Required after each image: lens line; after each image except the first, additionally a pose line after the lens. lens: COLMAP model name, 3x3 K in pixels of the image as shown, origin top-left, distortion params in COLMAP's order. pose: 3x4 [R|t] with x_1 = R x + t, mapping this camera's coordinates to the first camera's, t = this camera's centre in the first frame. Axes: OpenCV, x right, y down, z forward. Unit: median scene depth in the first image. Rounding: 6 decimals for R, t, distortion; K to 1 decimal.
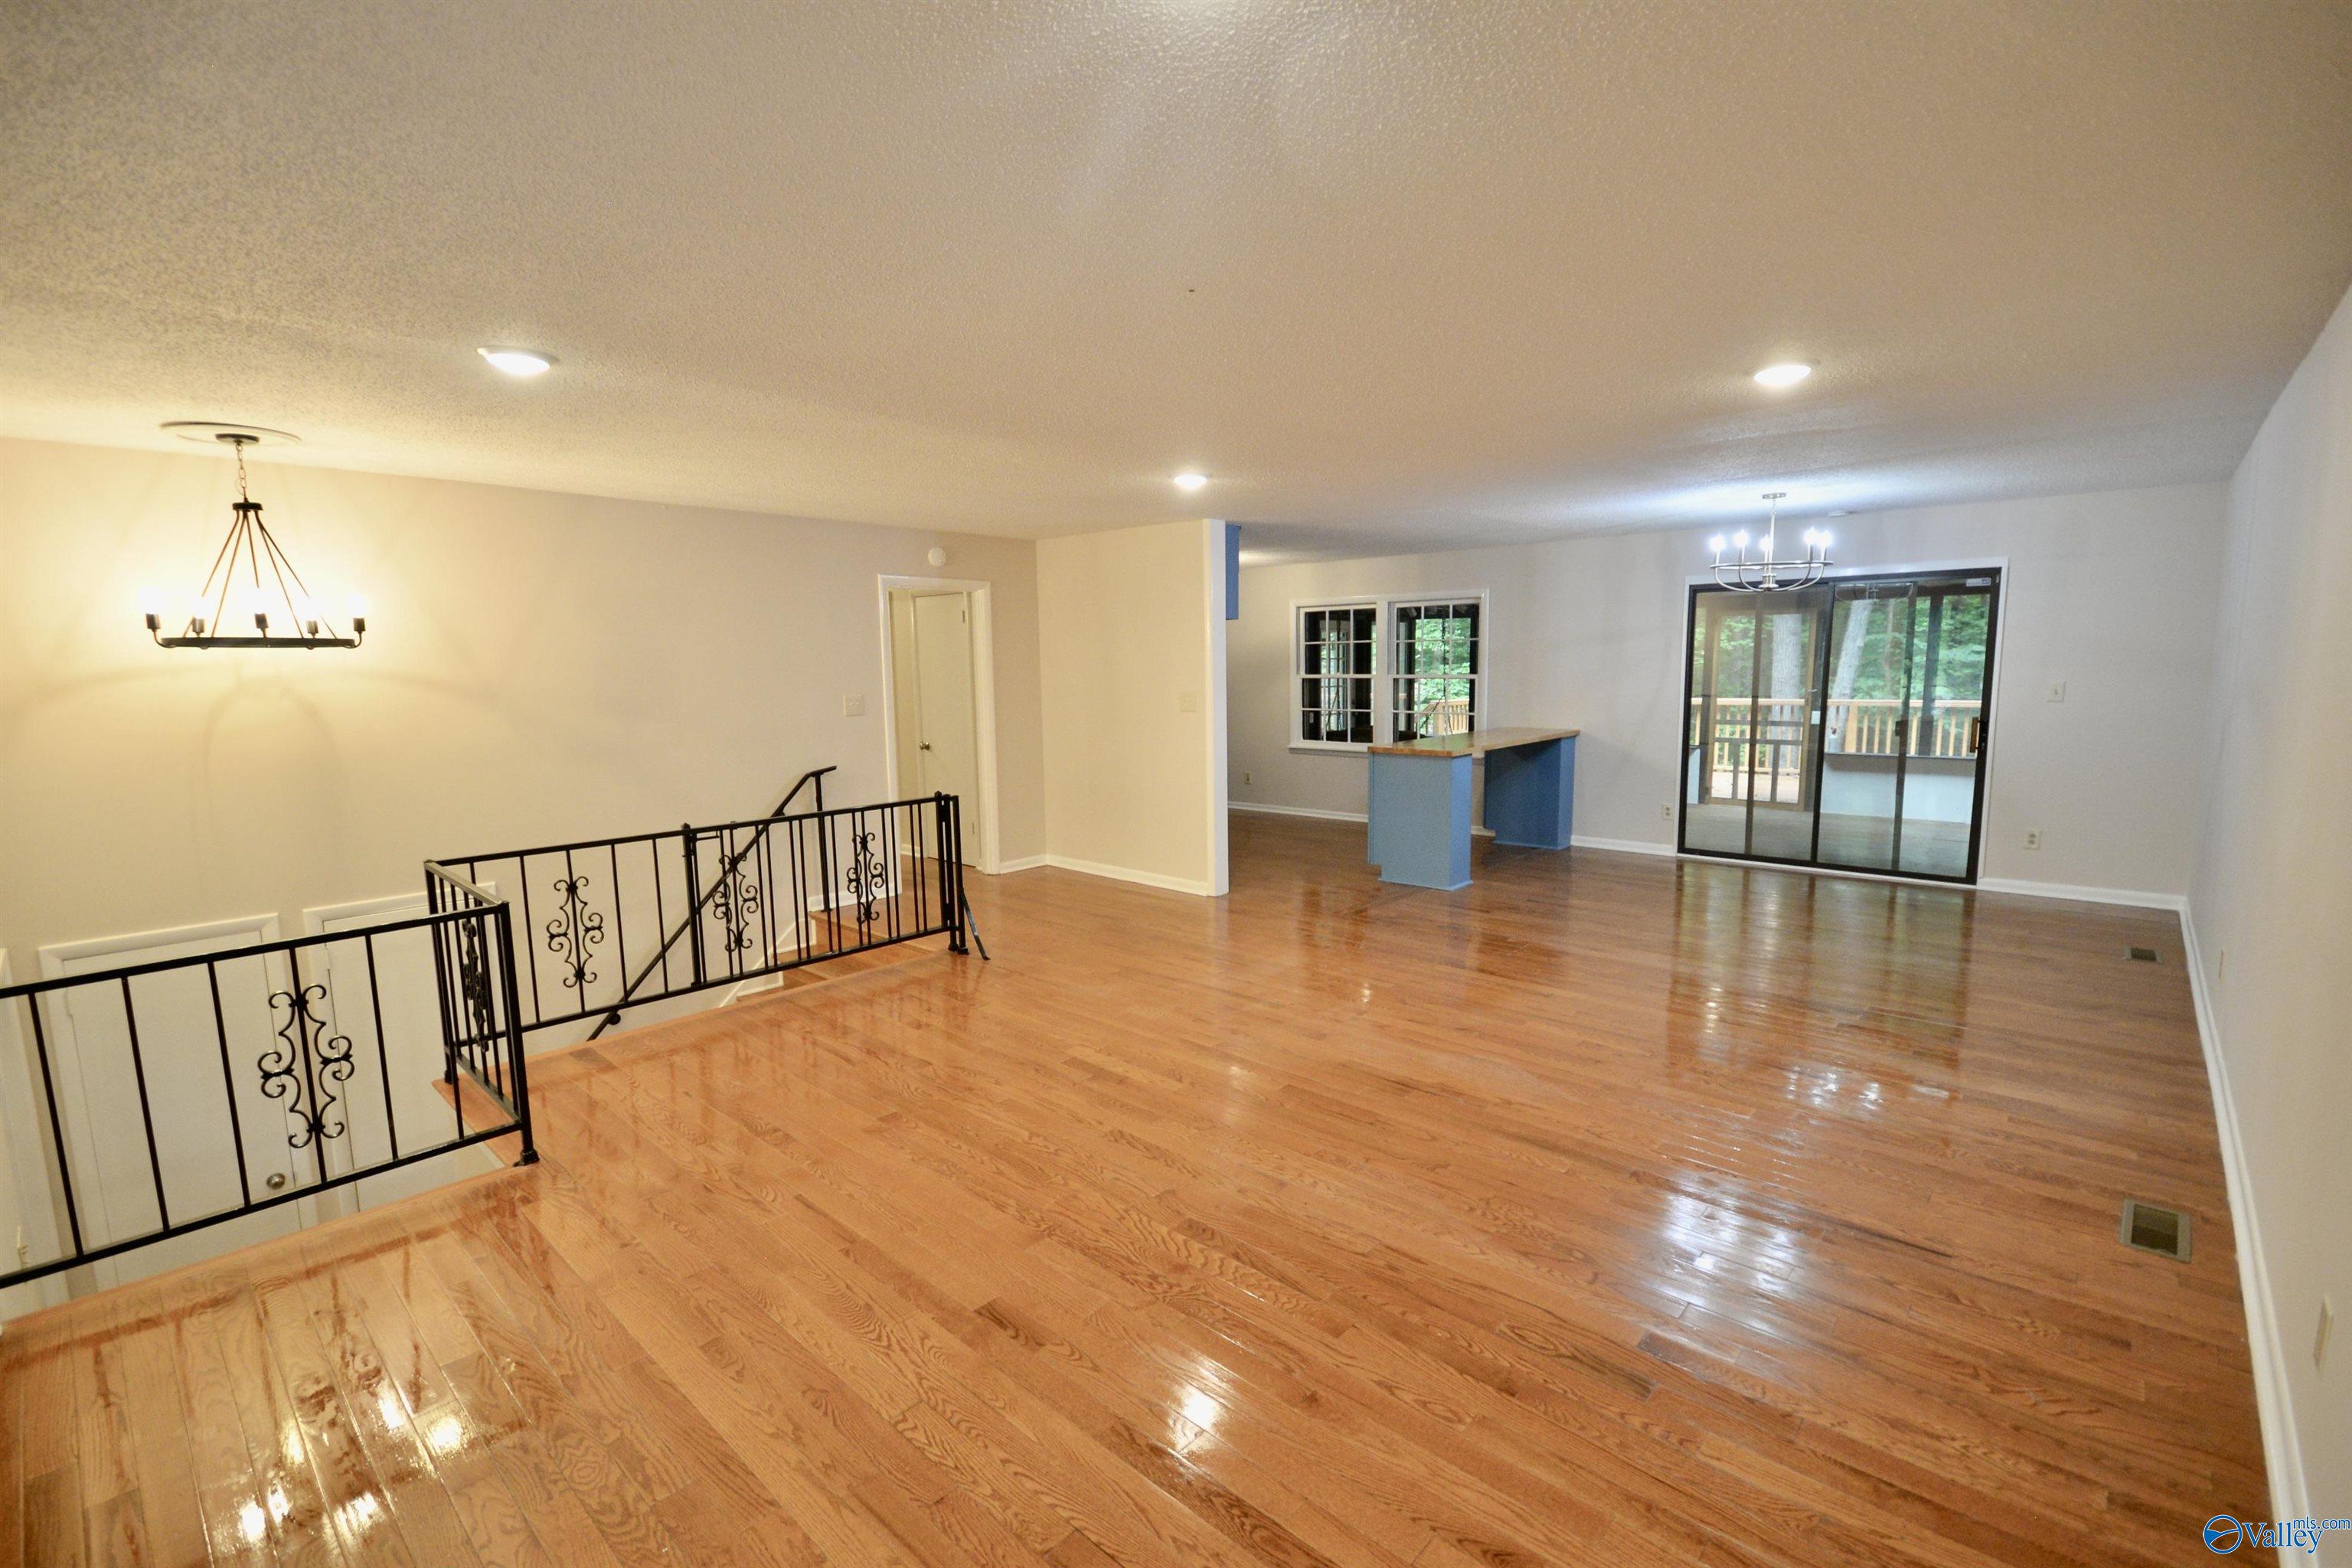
lens RADIAL K [[1026.9, 0, 1176.4], [0, 1026.9, 792.3], [0, 0, 1]] dist [-0.000373, -0.006718]
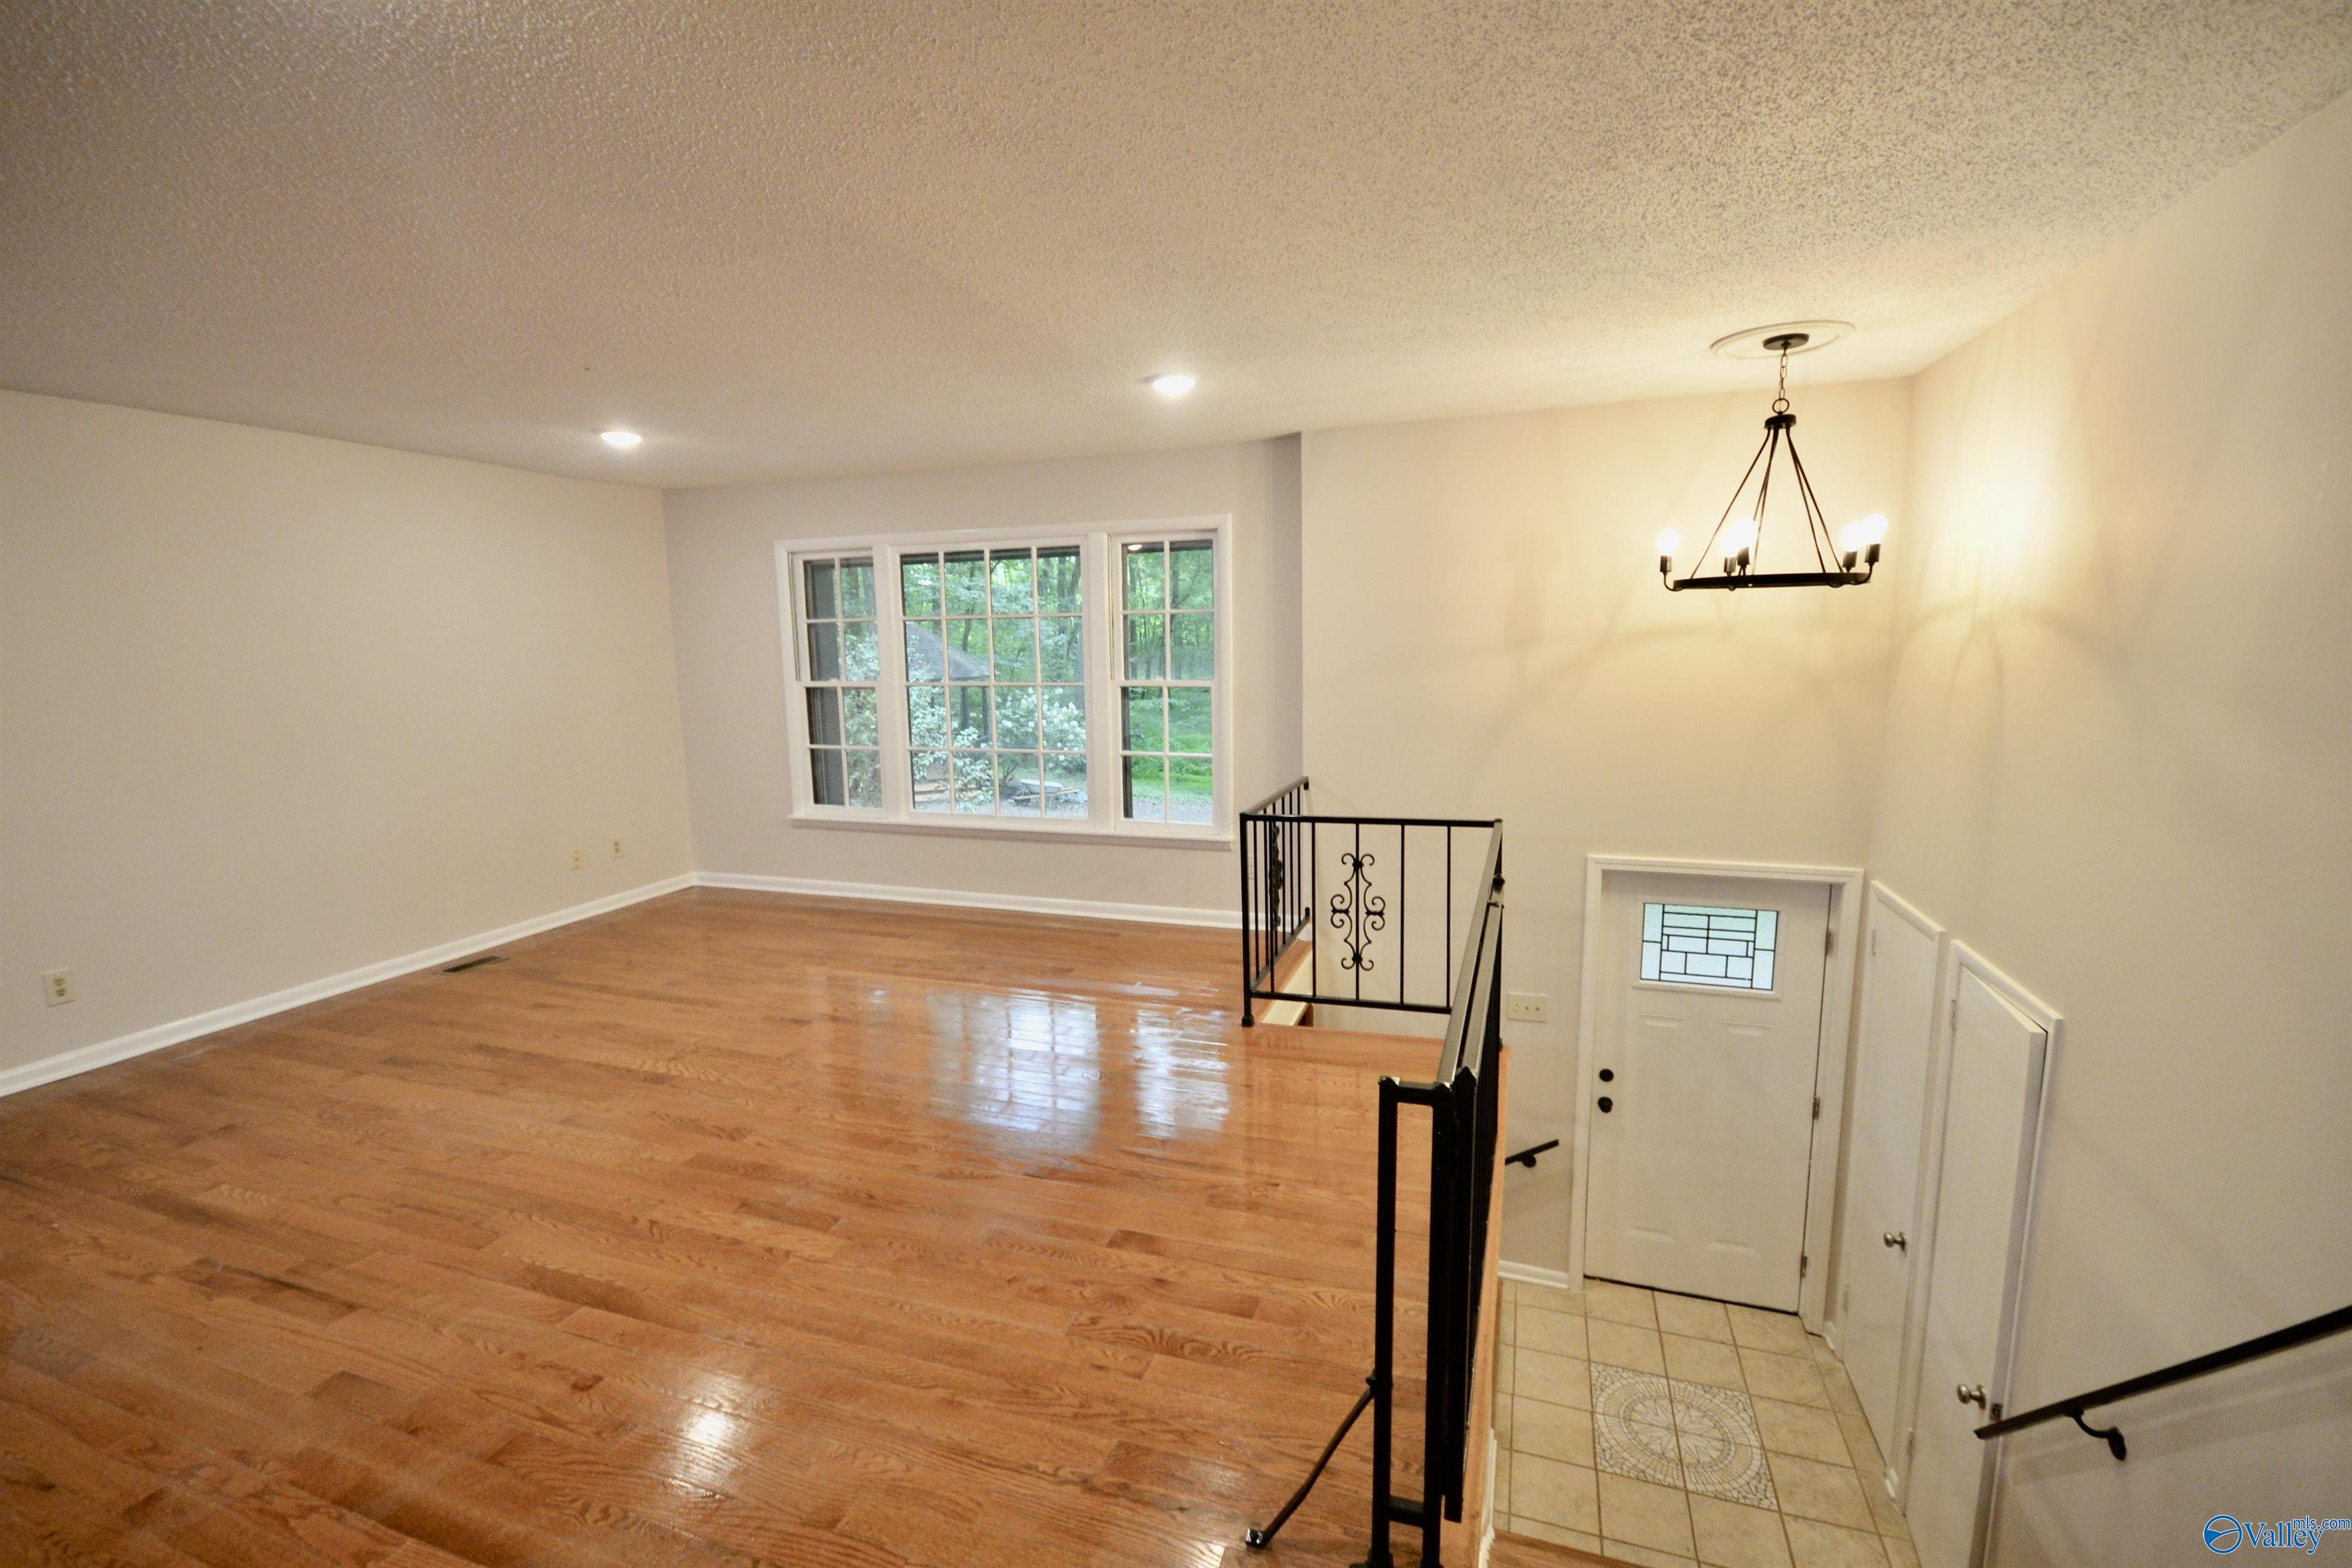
lens RADIAL K [[1026.9, 0, 1176.4], [0, 1026.9, 792.3], [0, 0, 1]] dist [-0.000373, -0.006718]
pose [[-0.917285, 0.089528, -0.388037, -0.075215], [-0.022124, 0.961441, 0.274121, -0.197153], [0.397616, 0.260032, -0.879935, 1.582865]]
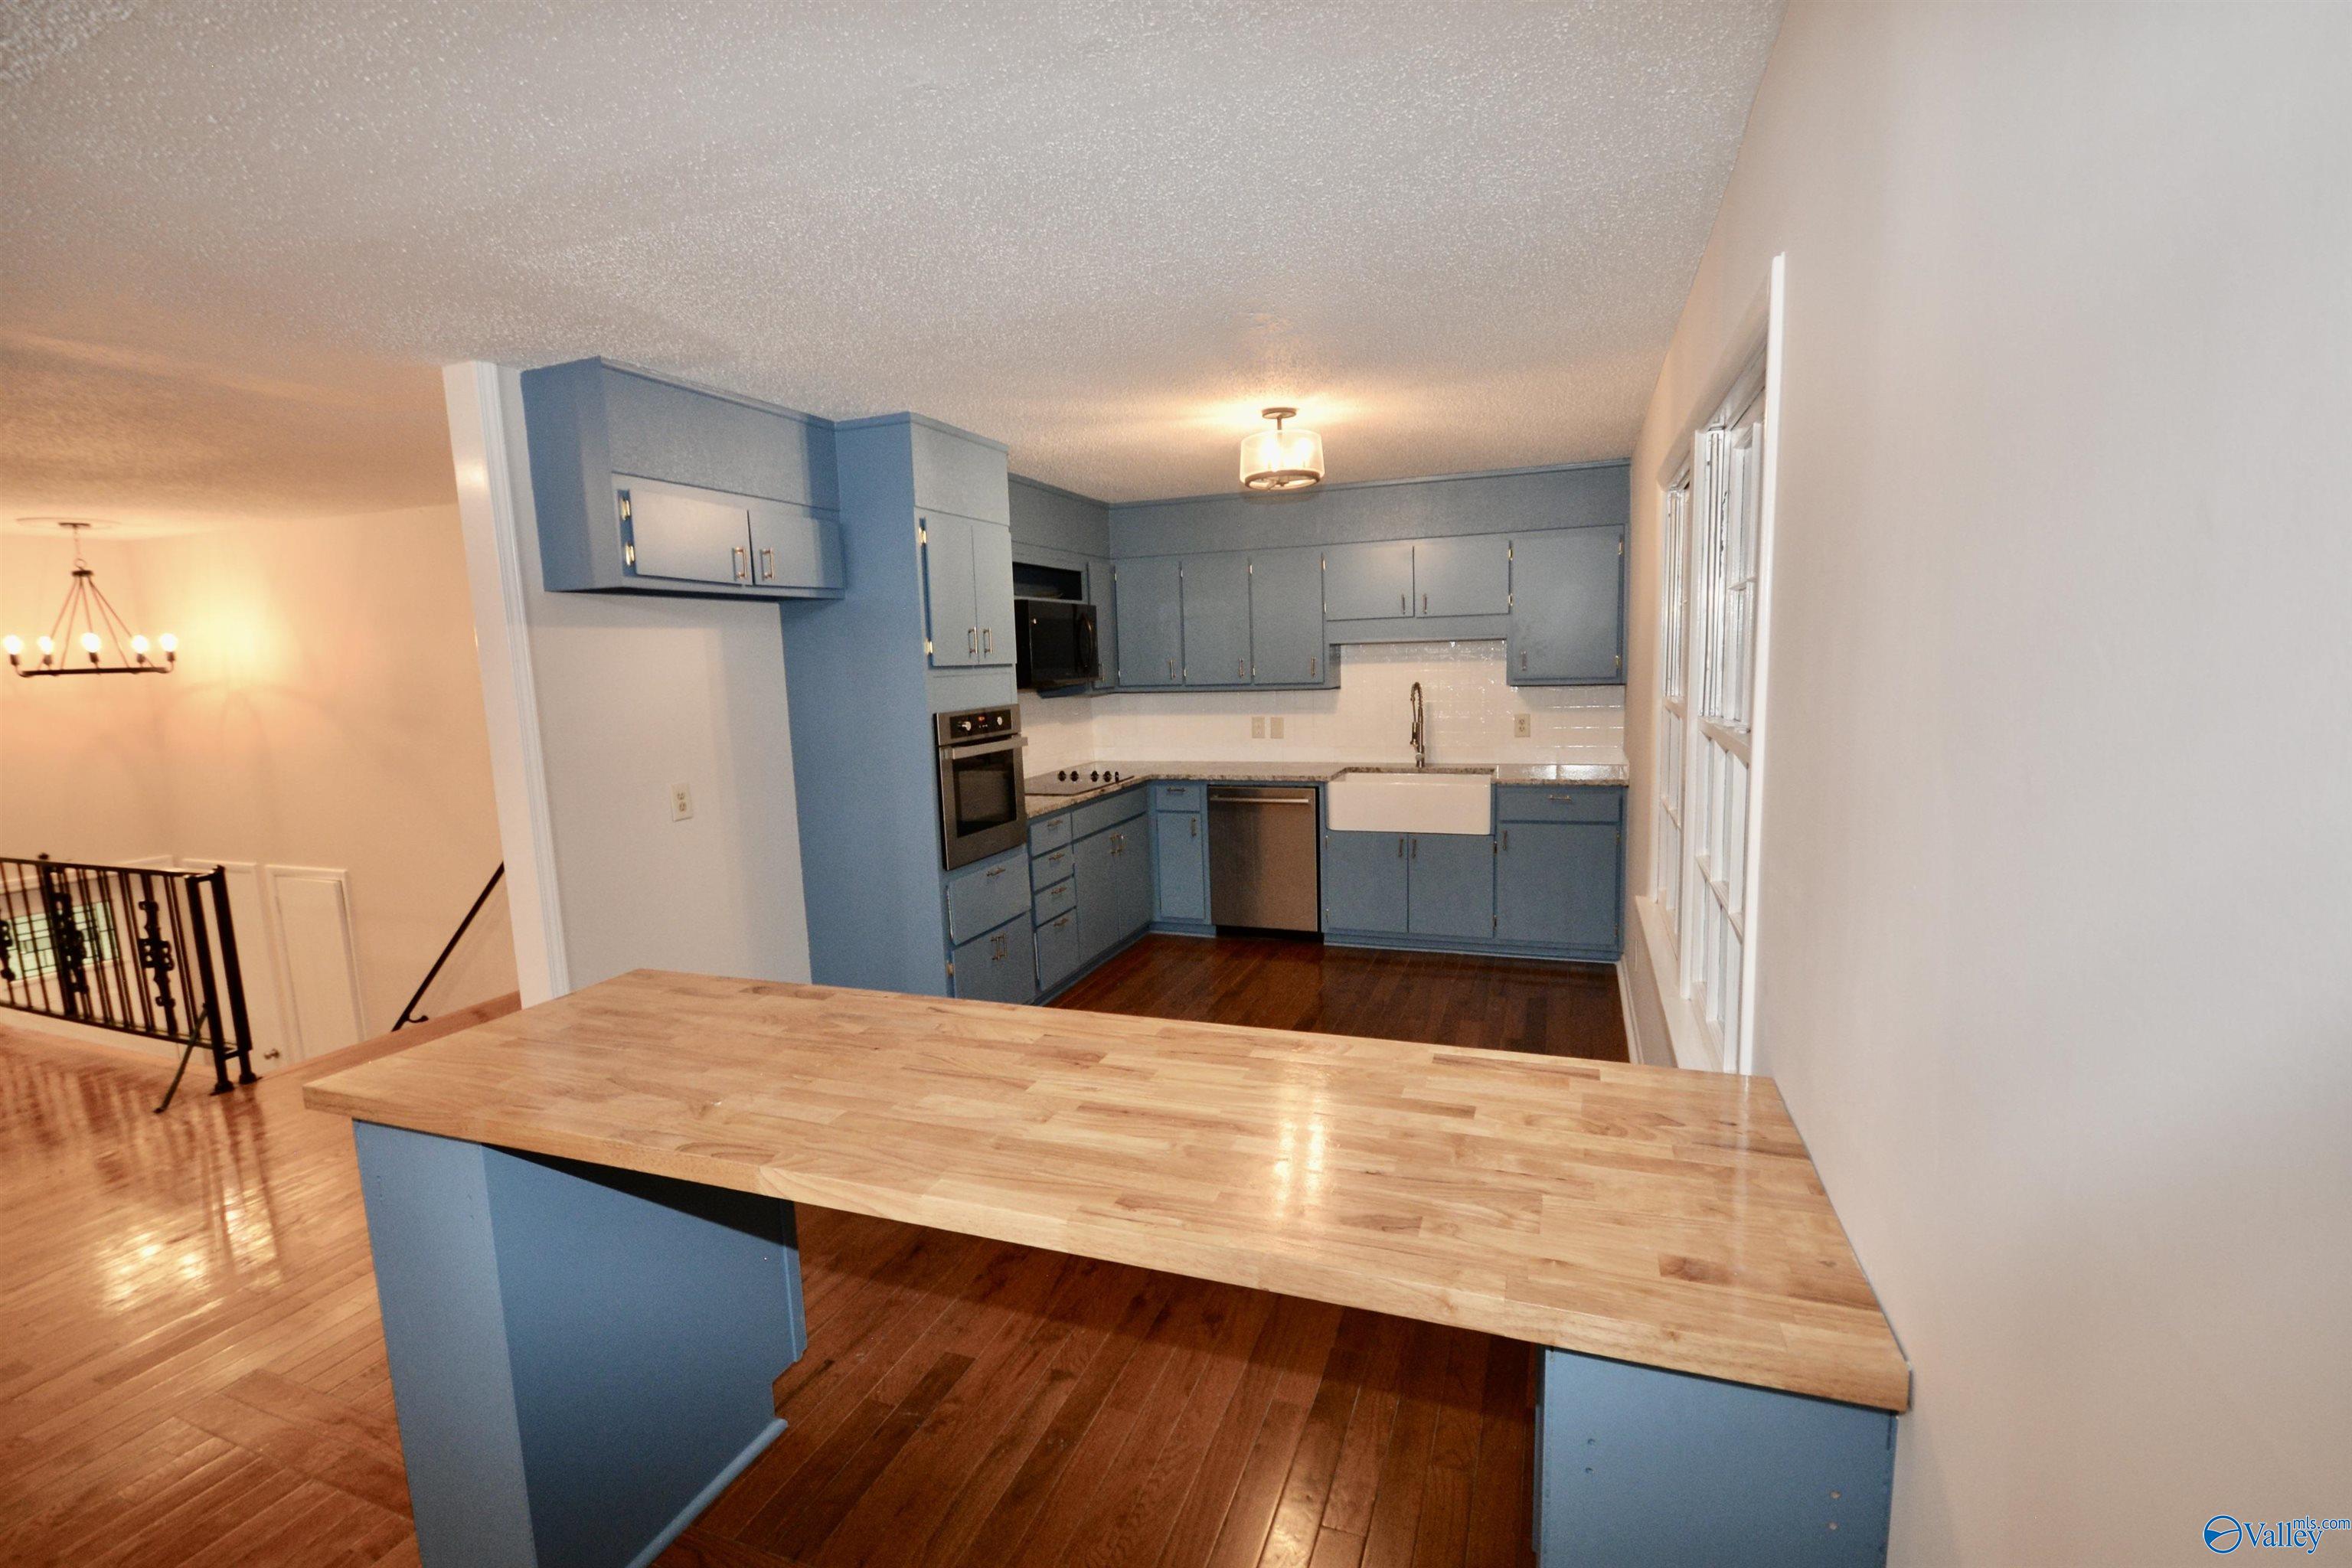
lens RADIAL K [[1026.9, 0, 1176.4], [0, 1026.9, 792.3], [0, 0, 1]] dist [-0.000373, -0.006718]
pose [[0.373636, 0.123715, -0.919288, 0.909058], [-0.094210, 0.991002, 0.095075, -0.247104], [0.922779, 0.051082, 0.381930, 1.789689]]
